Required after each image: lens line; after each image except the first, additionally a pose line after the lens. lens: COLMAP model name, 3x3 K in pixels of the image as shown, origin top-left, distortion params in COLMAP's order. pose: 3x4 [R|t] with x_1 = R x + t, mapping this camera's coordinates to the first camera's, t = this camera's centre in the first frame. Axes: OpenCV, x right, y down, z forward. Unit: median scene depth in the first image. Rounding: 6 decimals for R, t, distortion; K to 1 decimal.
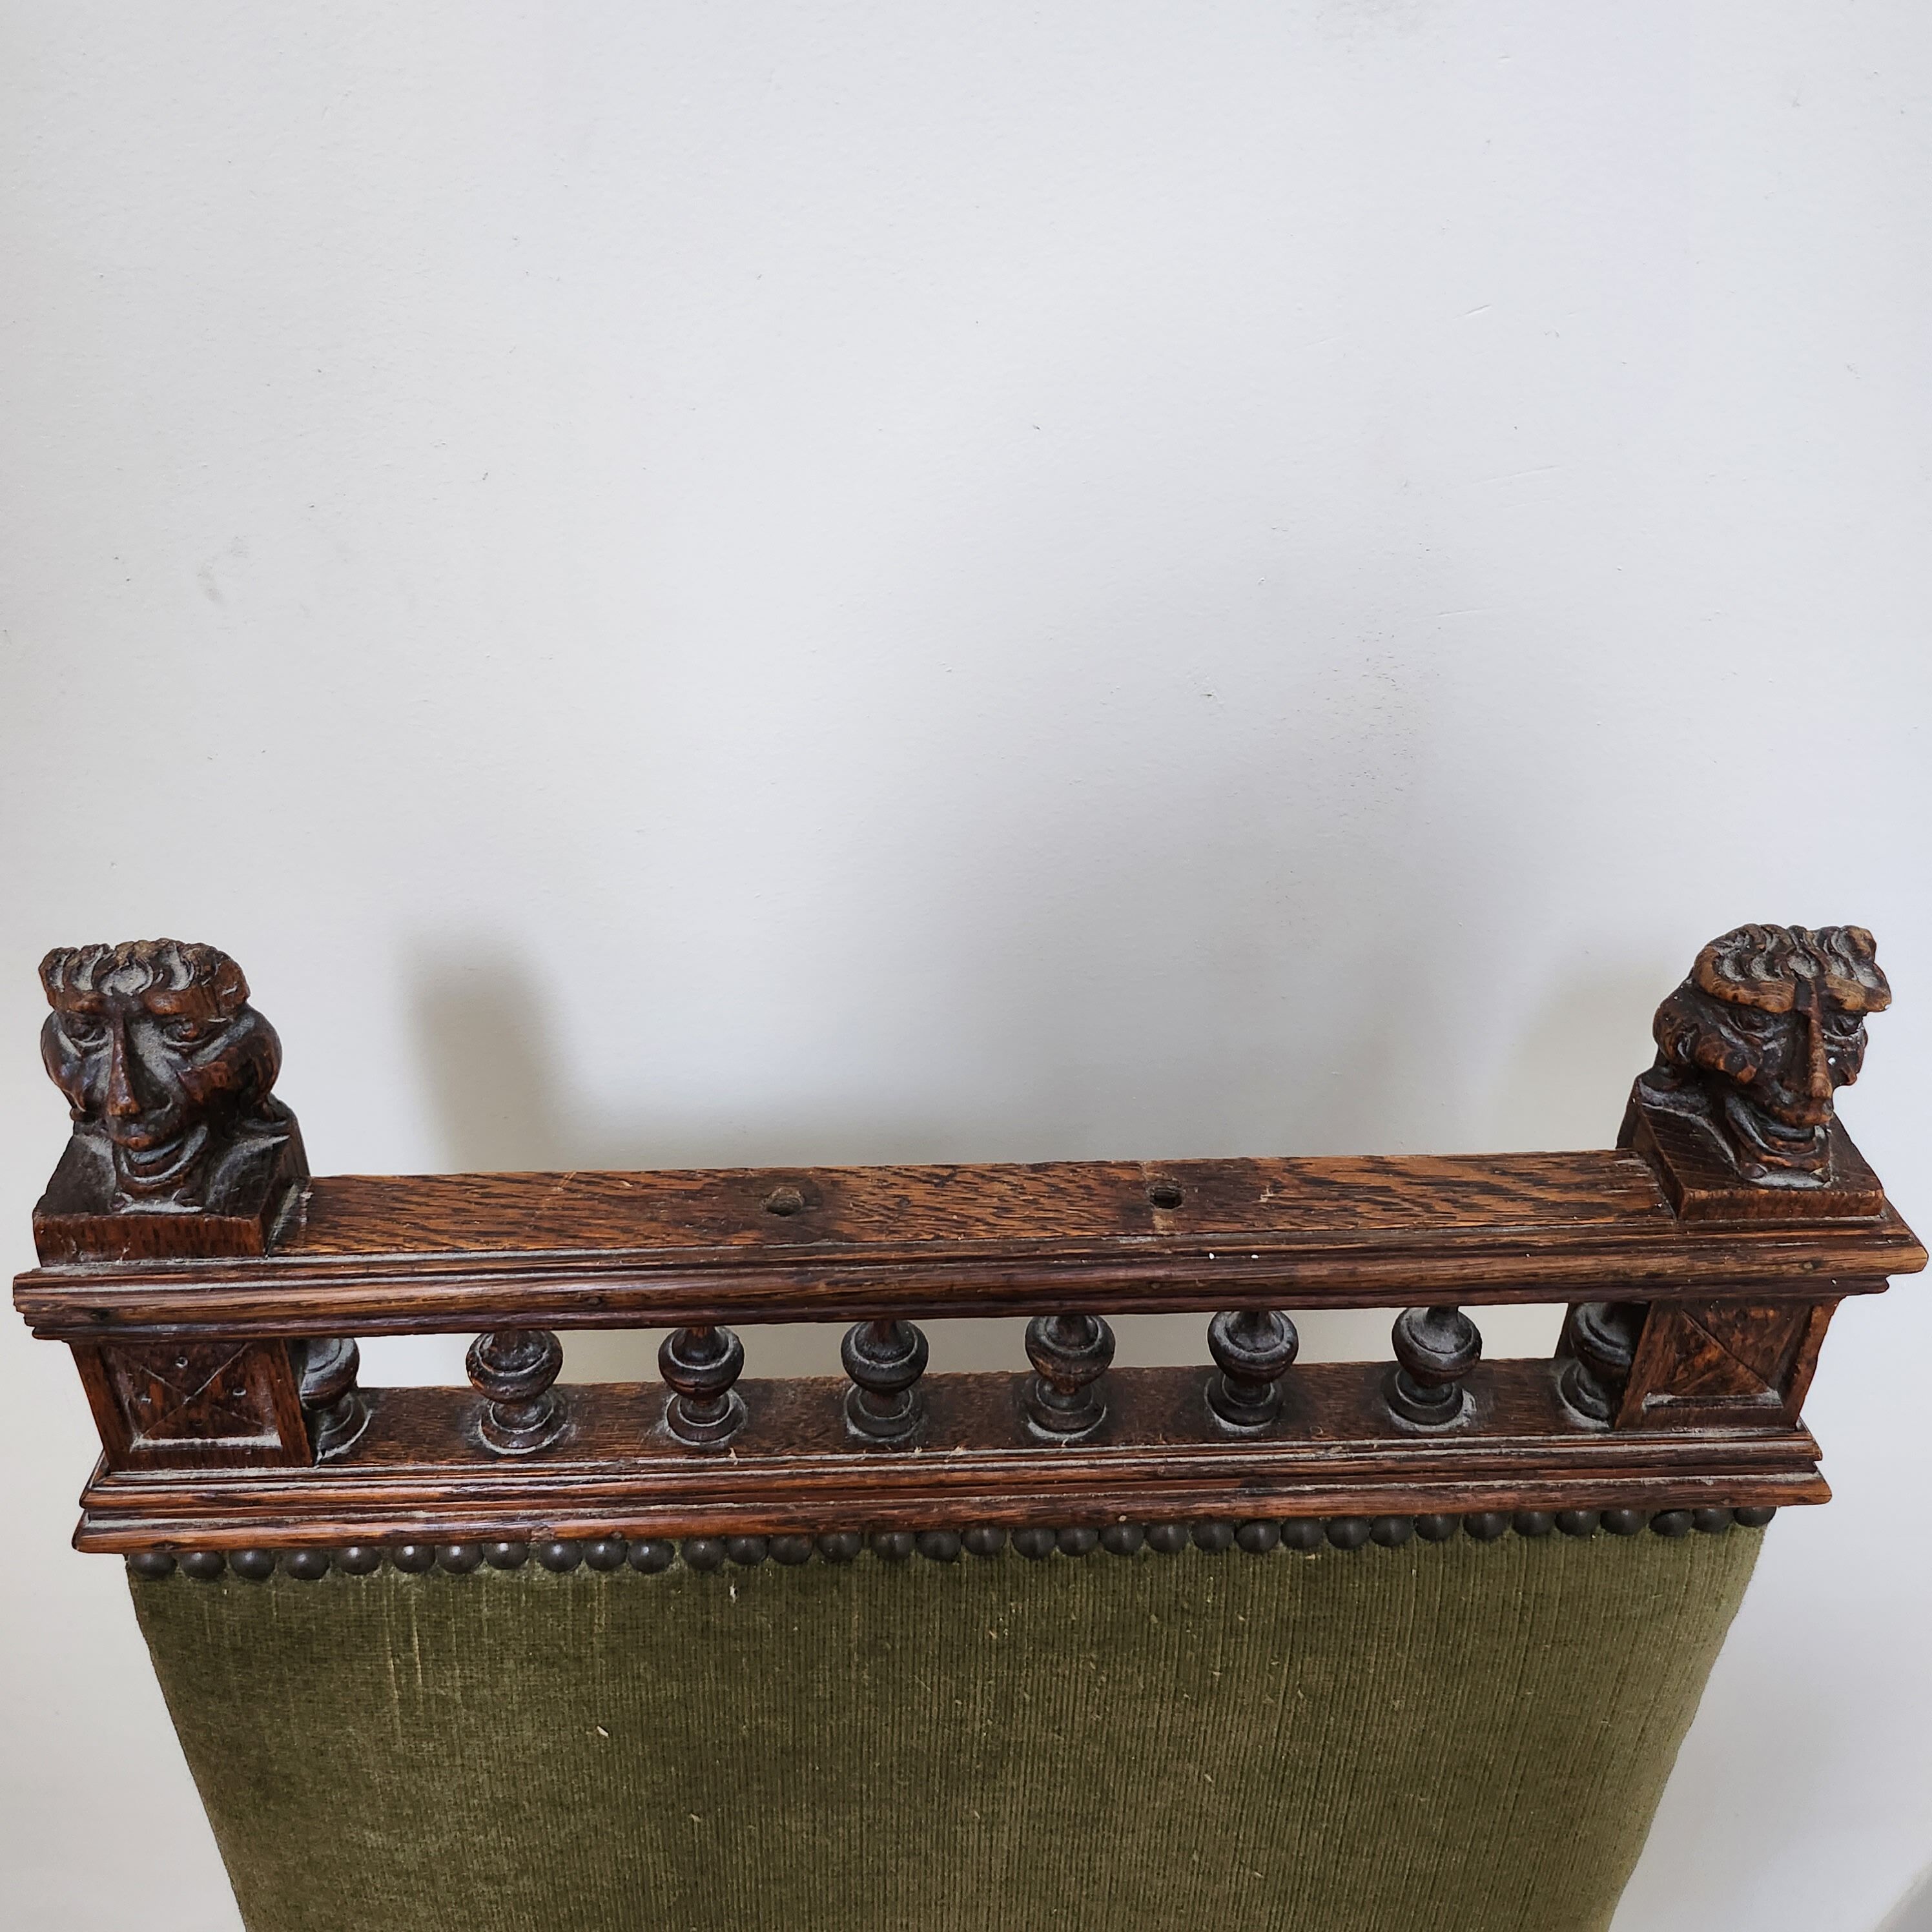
lens RADIAL K [[1908.6, 0, 902.3], [0, 1908.6, 963.6], [0, 0, 1]] dist [0.026900, -0.066477]
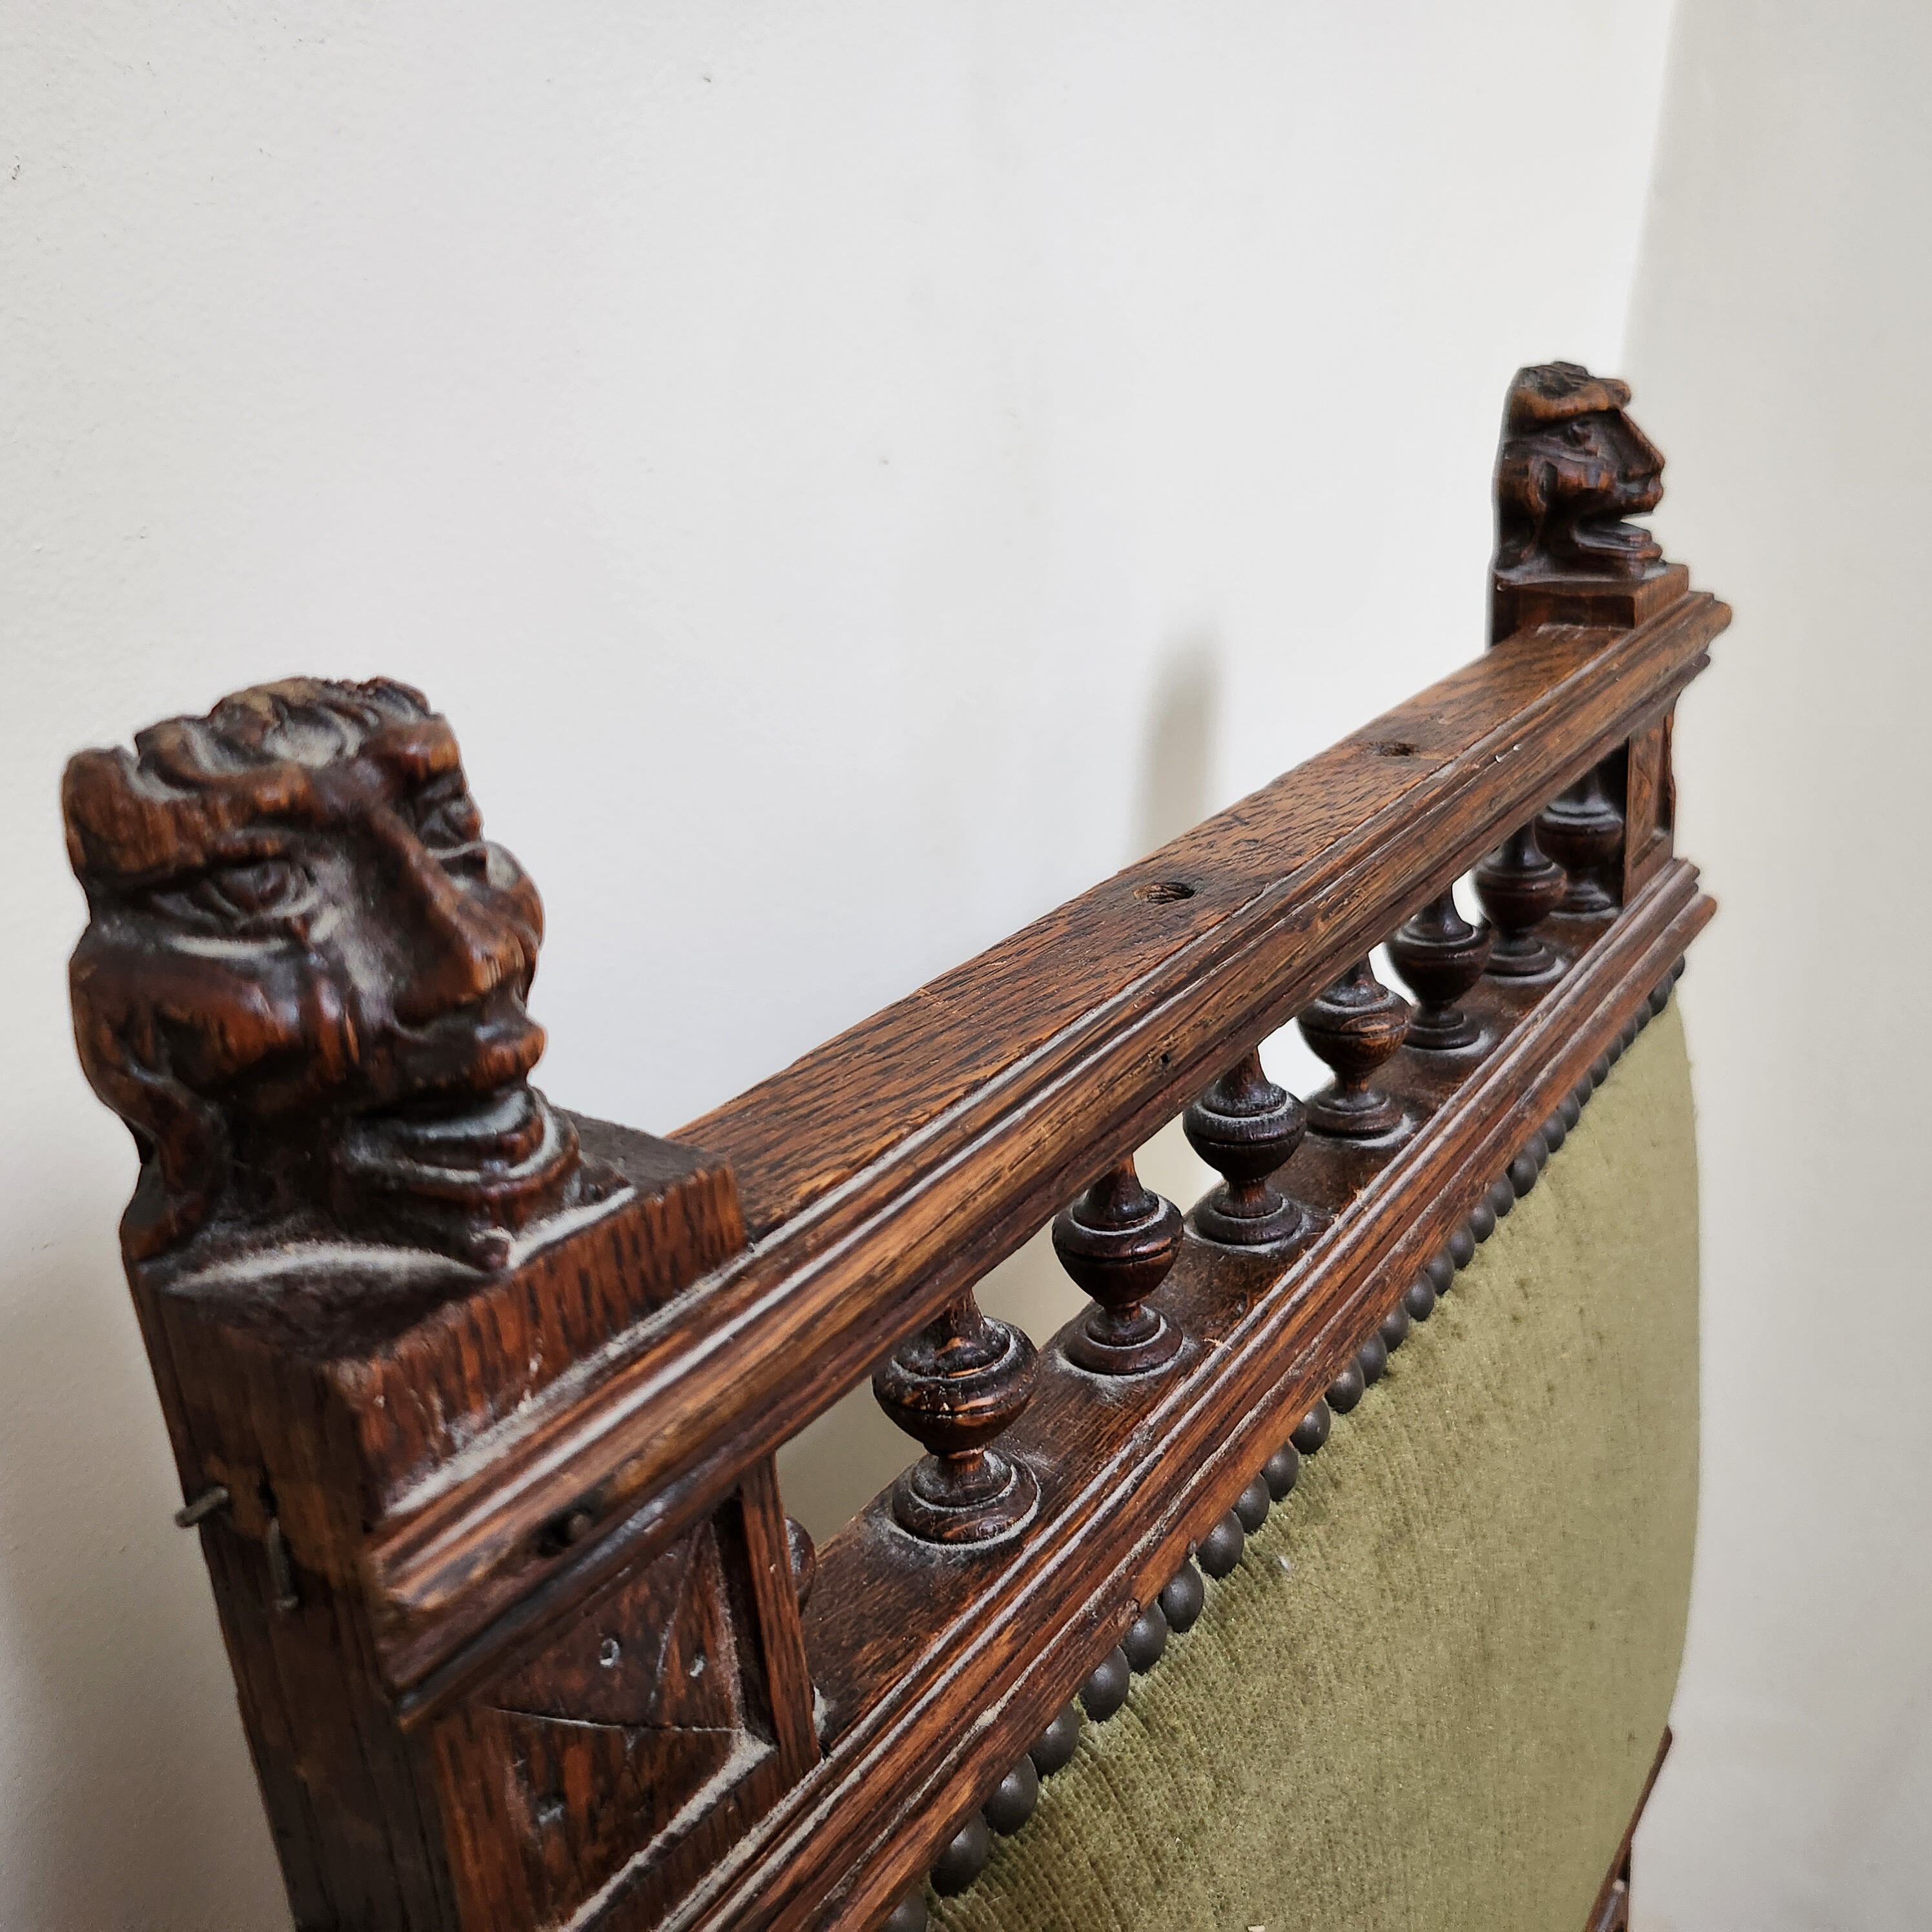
lens RADIAL K [[1908.6, 0, 902.3], [0, 1908.6, 963.6], [0, 0, 1]] dist [0.026900, -0.066477]
pose [[0.597027, -0.312945, 0.738664, -0.616521], [0.519240, 0.852627, -0.058449, 0.134889], [-0.611514, 0.418440, 0.671535, 0.599029]]
